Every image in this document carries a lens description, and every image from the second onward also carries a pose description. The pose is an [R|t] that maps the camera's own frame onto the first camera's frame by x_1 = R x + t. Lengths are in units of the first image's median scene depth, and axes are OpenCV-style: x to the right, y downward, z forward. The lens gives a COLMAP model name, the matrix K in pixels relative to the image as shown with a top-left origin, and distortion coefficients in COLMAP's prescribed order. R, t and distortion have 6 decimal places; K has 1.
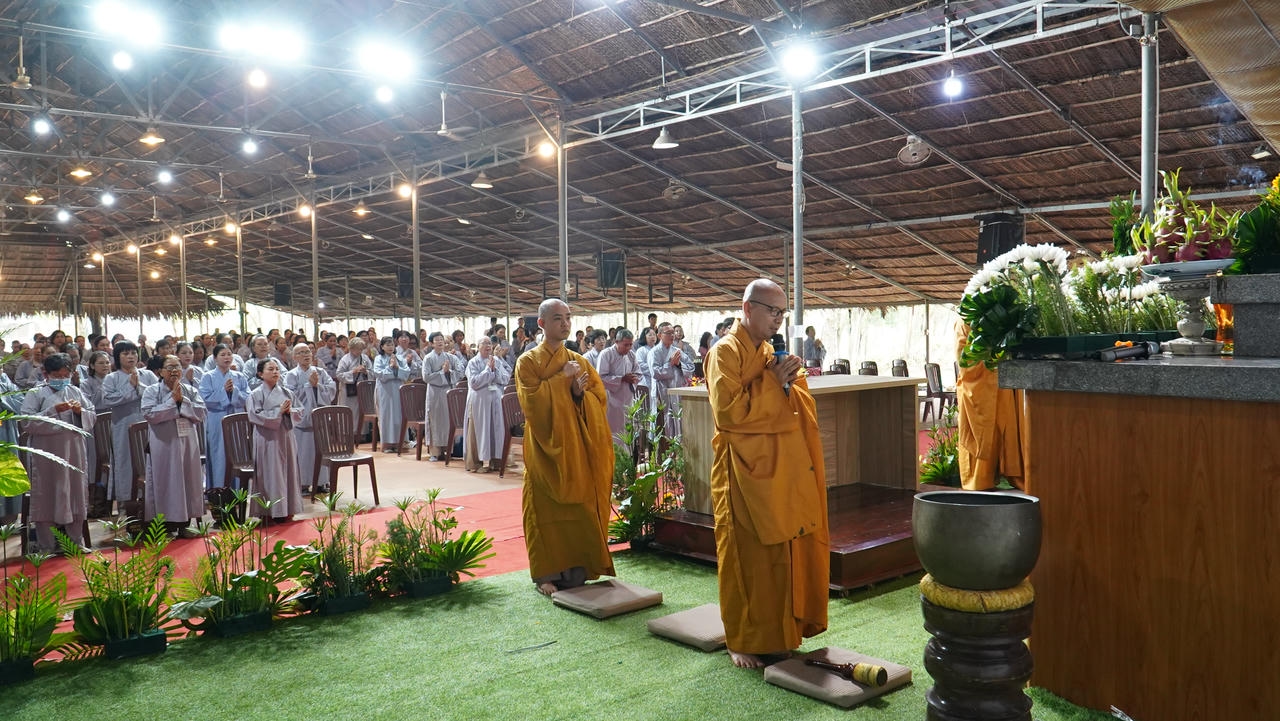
lens RADIAL K [[1010.2, 0, 640.0], [0, 1010.2, 360.5], [0, 0, 1]] dist [-0.008343, -0.006365]
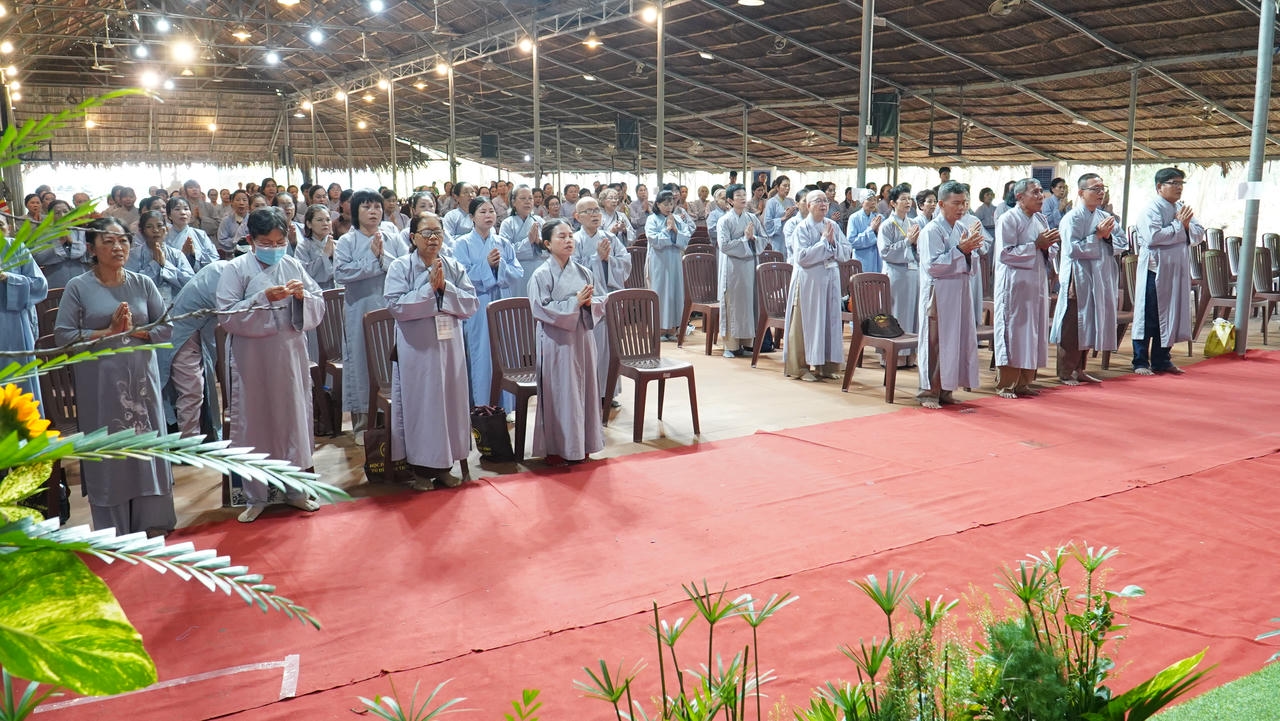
lens RADIAL K [[1010.2, 0, 640.0], [0, 1010.2, 360.5], [0, 0, 1]] dist [-0.008343, -0.006365]
pose [[0.983817, 0.042103, -0.174160, -0.069750], [-0.017620, 0.990022, 0.139804, -0.001416], [0.178308, -0.134473, 0.974743, 0.124786]]
